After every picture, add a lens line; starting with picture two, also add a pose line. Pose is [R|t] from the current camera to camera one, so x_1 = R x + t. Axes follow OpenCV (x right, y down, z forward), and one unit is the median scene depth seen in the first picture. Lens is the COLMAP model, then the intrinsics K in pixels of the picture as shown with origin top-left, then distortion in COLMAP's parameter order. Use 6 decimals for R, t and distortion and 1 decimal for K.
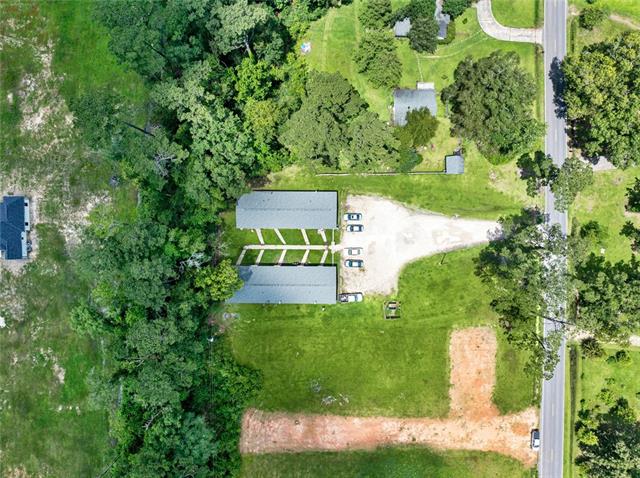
lens RADIAL K [[450.4, 0, 323.5], [0, 450.4, 237.4], [0, 0, 1]] dist [-0.037264, -0.004676]
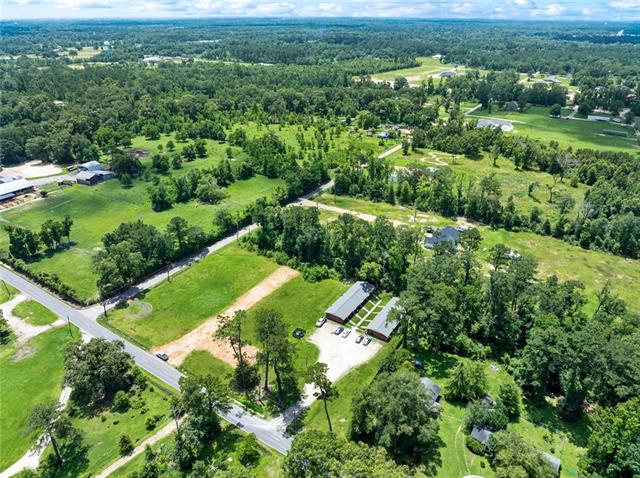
lens RADIAL K [[450.4, 0, 323.5], [0, 450.4, 237.4], [0, 0, 1]] dist [-0.037264, -0.004676]
pose [[-0.536453, 0.381789, -0.752633, 1.109262], [-0.843908, -0.236141, 0.481723, -0.548399], [0.006189, 0.893574, 0.448873, 0.043441]]
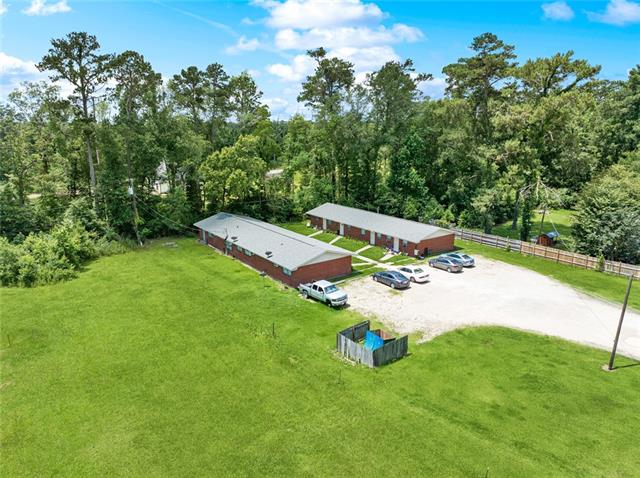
lens RADIAL K [[450.4, 0, 323.5], [0, 450.4, 237.4], [0, 0, 1]] dist [-0.037264, -0.004676]
pose [[0.599256, 0.198823, -0.775475, 0.353007], [-0.800551, 0.152731, -0.579475, 0.351728], [0.003226, 0.968061, 0.250693, 0.851281]]
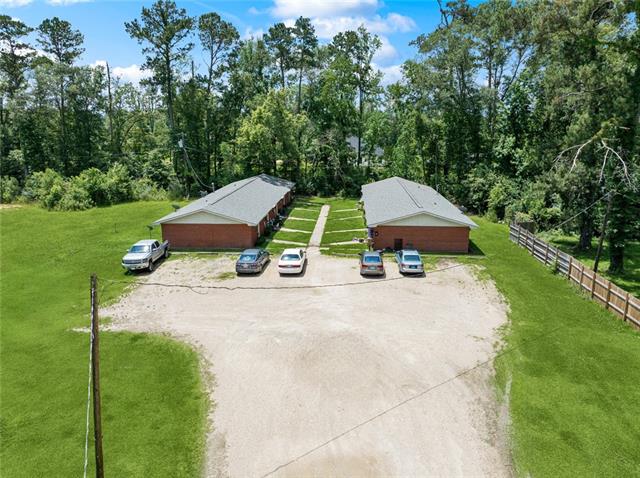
lens RADIAL K [[458.8, 0, 325.5], [0, 458.8, 218.9], [0, 0, 1]] dist [-0.037756, 0.002708]
pose [[-0.049649, 0.211368, -0.976145, 0.357599], [-0.998712, -0.000256, 0.050741, -0.005213], [0.010475, 0.977407, 0.211108, 0.905849]]
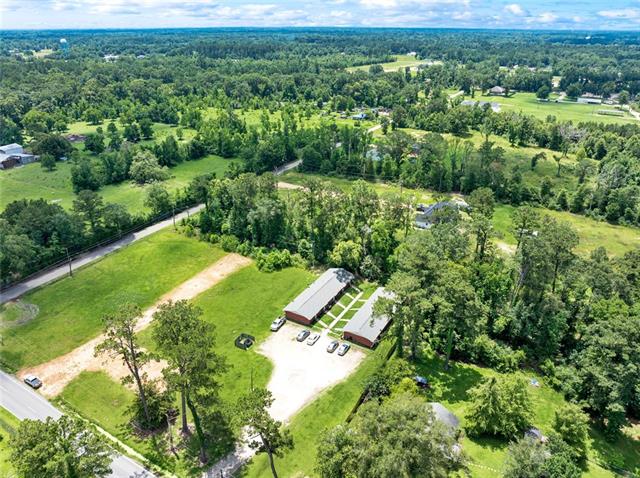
lens RADIAL K [[456.0, 0, 322.7], [0, 456.0, 231.7], [0, 0, 1]] dist [-0.041514, 0.005652]
pose [[-0.491075, 0.367991, -0.789574, 0.789736], [-0.871089, -0.200167, 0.448483, -0.405297], [0.006991, 0.908028, 0.418850, 0.338373]]
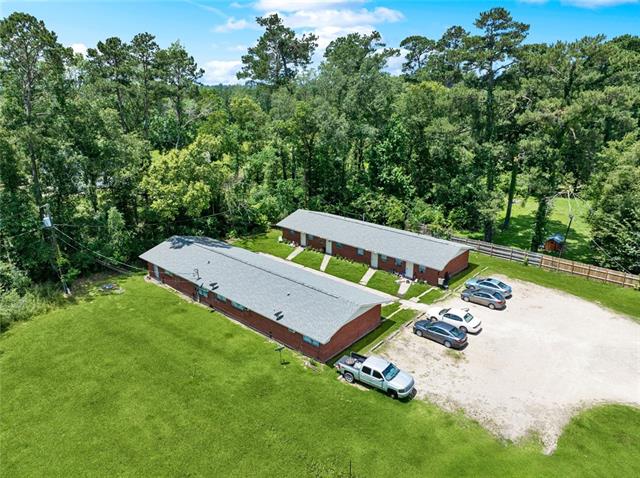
lens RADIAL K [[450.4, 0, 323.5], [0, 450.4, 237.4], [0, 0, 1]] dist [-0.037264, -0.004676]
pose [[0.761084, 0.211325, -0.613264, 0.191964], [-0.648653, 0.247251, -0.719803, 0.338436], [-0.000482, 0.945626, 0.325255, 0.820667]]
